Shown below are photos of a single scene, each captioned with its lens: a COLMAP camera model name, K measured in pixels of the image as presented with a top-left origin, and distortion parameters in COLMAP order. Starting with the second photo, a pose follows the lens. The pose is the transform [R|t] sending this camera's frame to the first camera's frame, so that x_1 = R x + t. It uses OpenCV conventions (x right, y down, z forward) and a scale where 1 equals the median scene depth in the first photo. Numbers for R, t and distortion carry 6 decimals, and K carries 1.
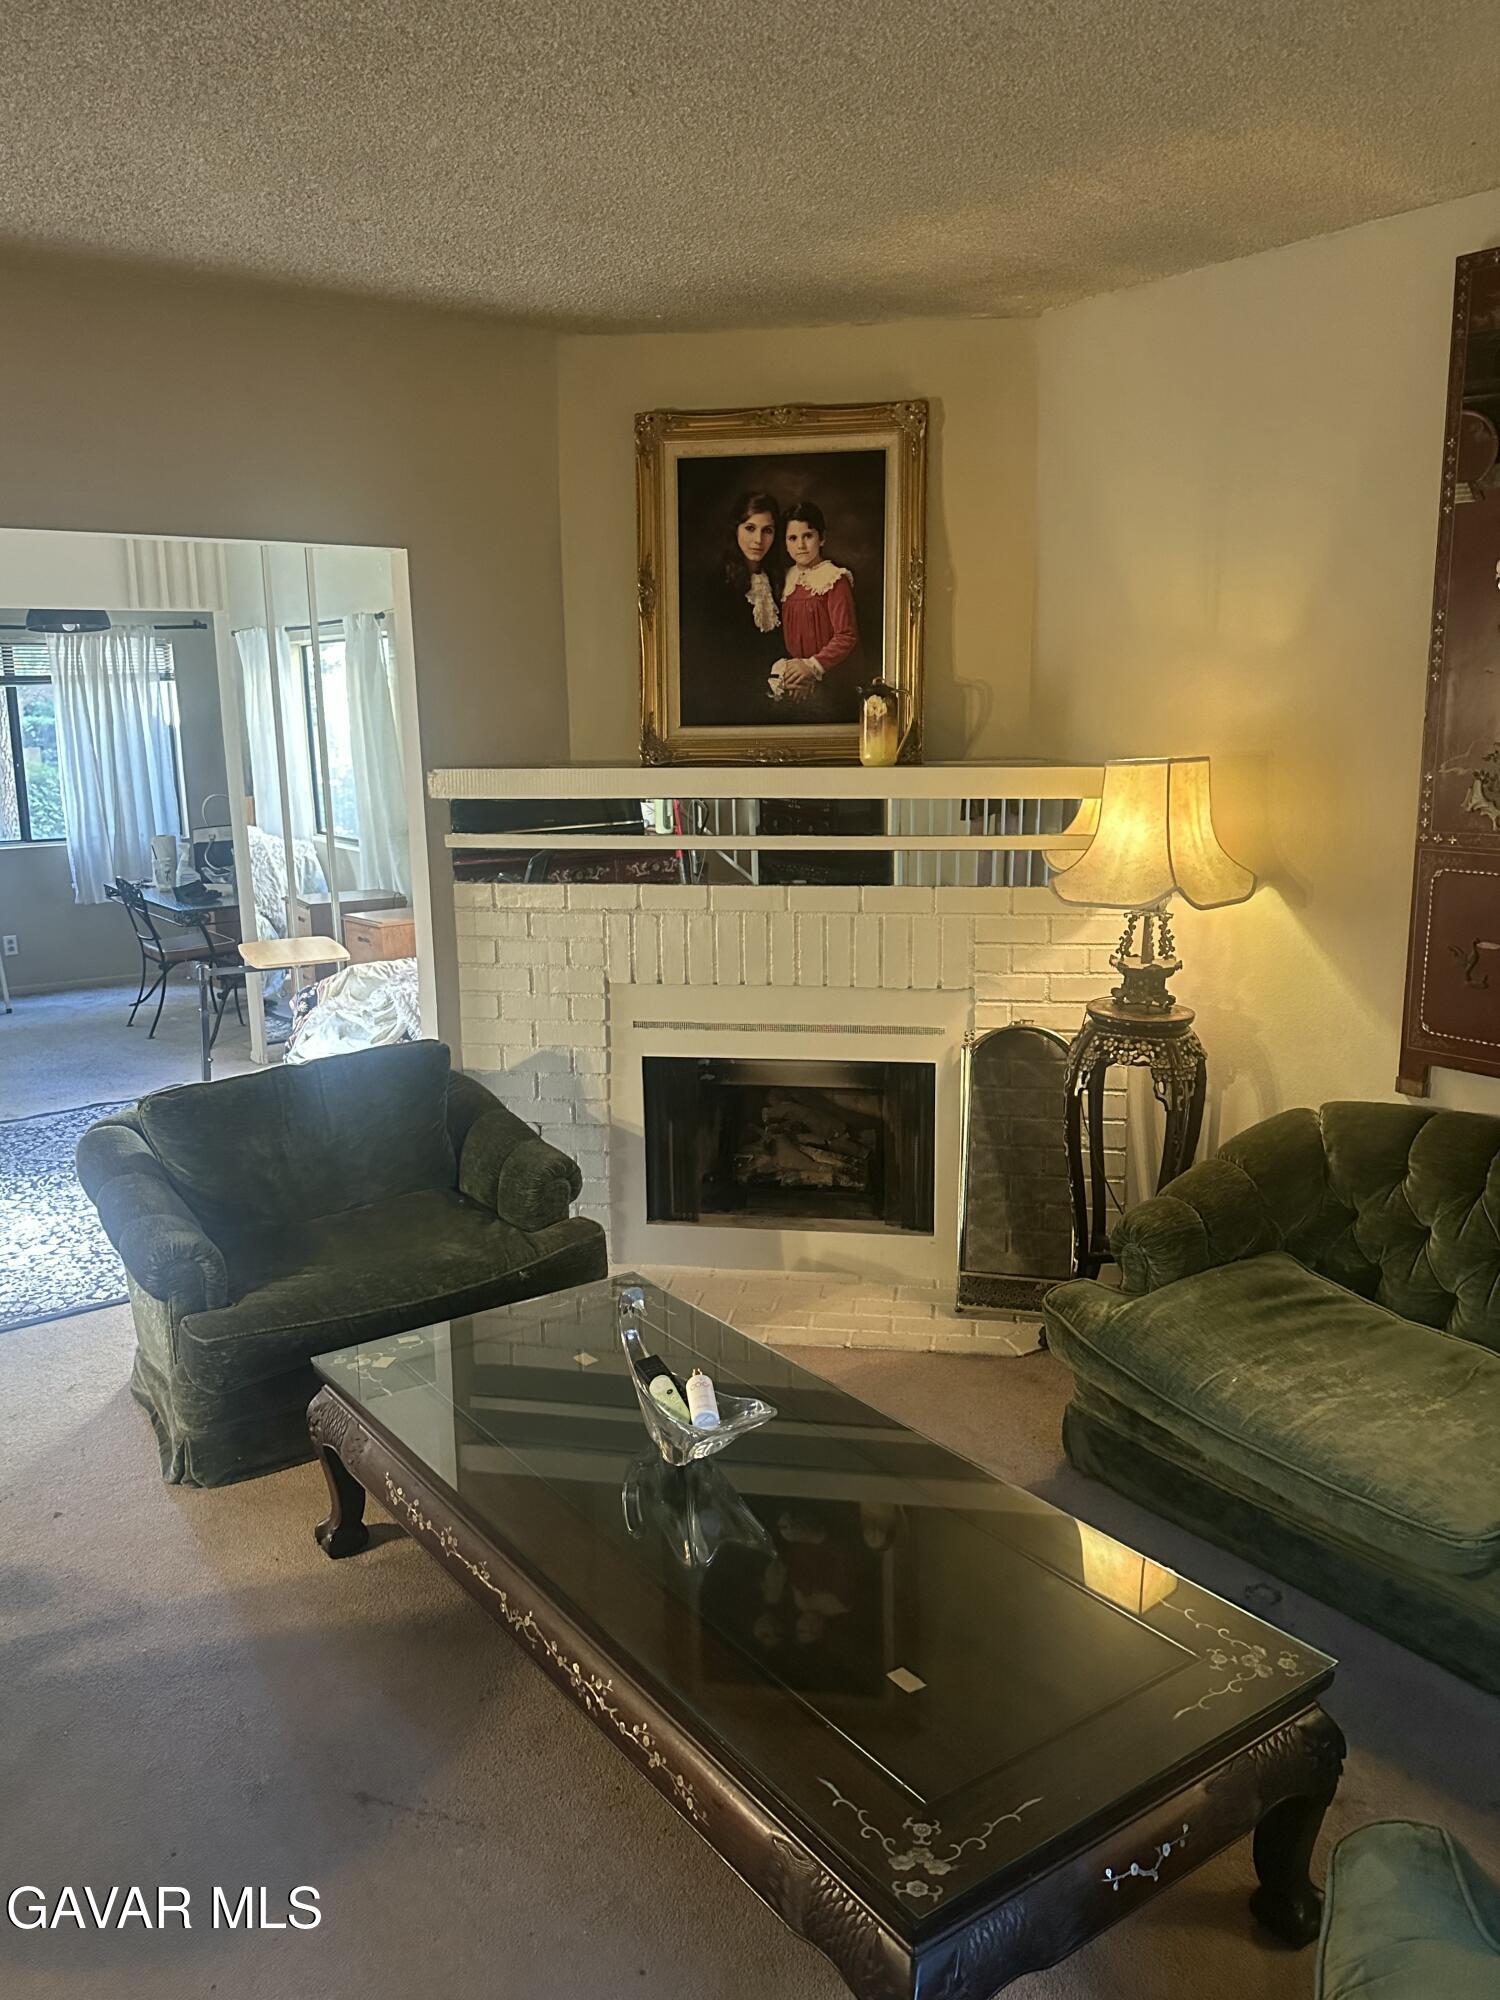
lens RADIAL K [[1583.7, 0, 750.0], [0, 1583.7, 1000.0], [0, 0, 1]] dist [0.197782, -0.406513]
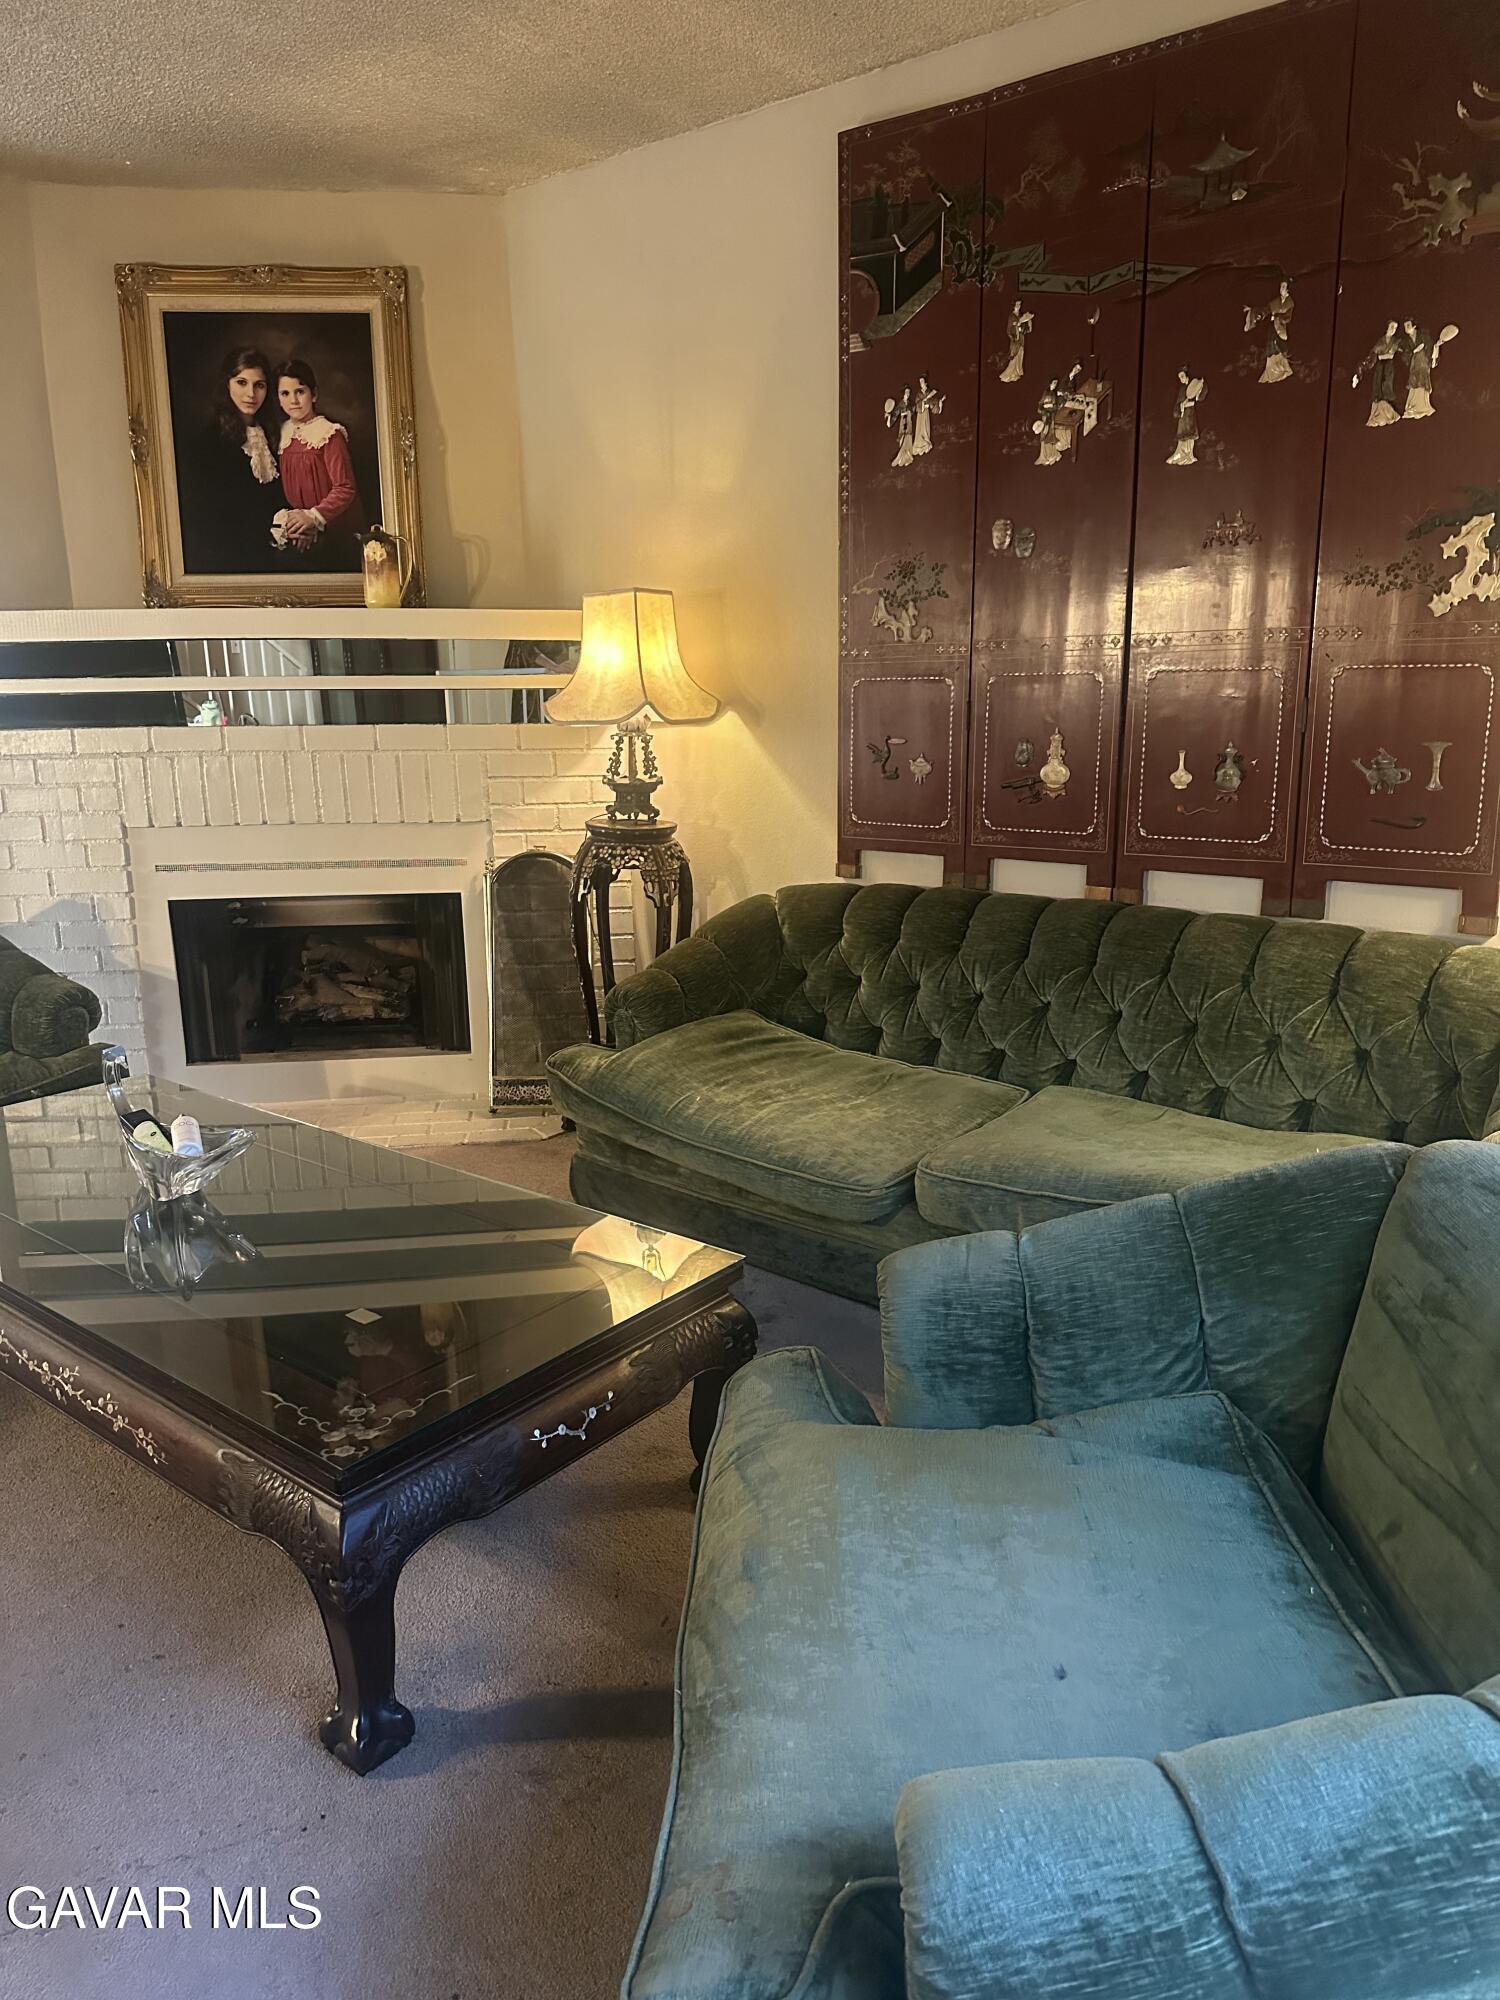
lens RADIAL K [[1426.7, 0, 750.0], [0, 1426.7, 1000.0], [0, 0, 1]] dist [0.146231, -0.239813]
pose [[0.965136, -0.060916, 0.254562, 0.059000], [0.053447, 0.997916, 0.036163, 0.097666], [-0.256234, -0.021296, 0.966380, -0.002815]]
